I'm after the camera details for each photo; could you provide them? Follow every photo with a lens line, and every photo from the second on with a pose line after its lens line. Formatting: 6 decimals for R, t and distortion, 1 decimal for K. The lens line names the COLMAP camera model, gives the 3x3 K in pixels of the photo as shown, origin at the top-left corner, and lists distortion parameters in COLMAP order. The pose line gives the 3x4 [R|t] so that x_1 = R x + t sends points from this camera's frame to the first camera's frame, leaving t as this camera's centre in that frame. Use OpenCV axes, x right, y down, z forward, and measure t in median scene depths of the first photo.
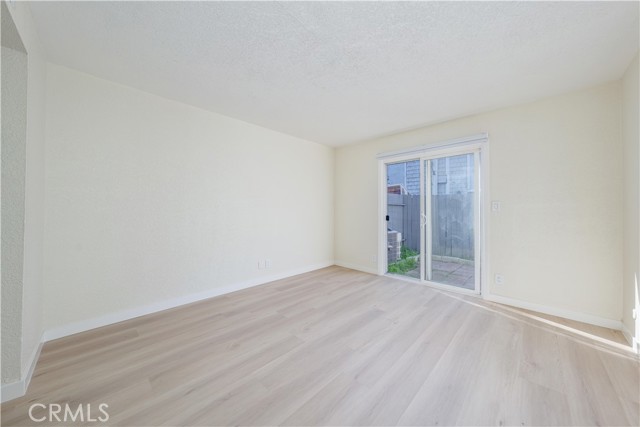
lens RADIAL K [[224.3, 0, 319.5], [0, 224.3, 211.3], [0, 0, 1]] dist [0.000657, -0.000010]
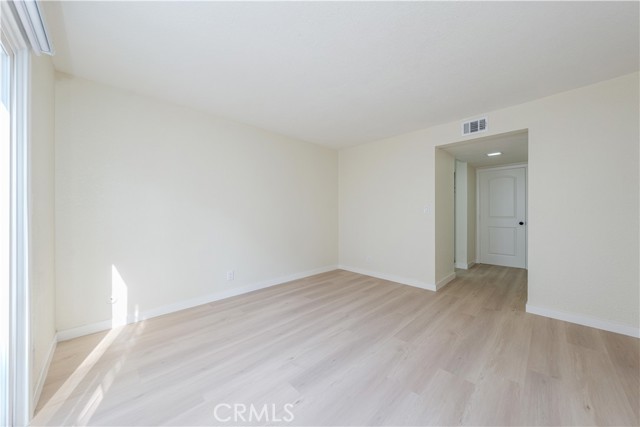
lens RADIAL K [[224.3, 0, 320.5], [0, 224.3, 213.0], [0, 0, 1]] dist [0.000657, -0.000010]
pose [[-0.999875, -0.003474, 0.015445, 0.268780], [-0.003447, 0.999992, 0.001798, -0.005443], [-0.015451, 0.001745, -0.999879, 2.096002]]
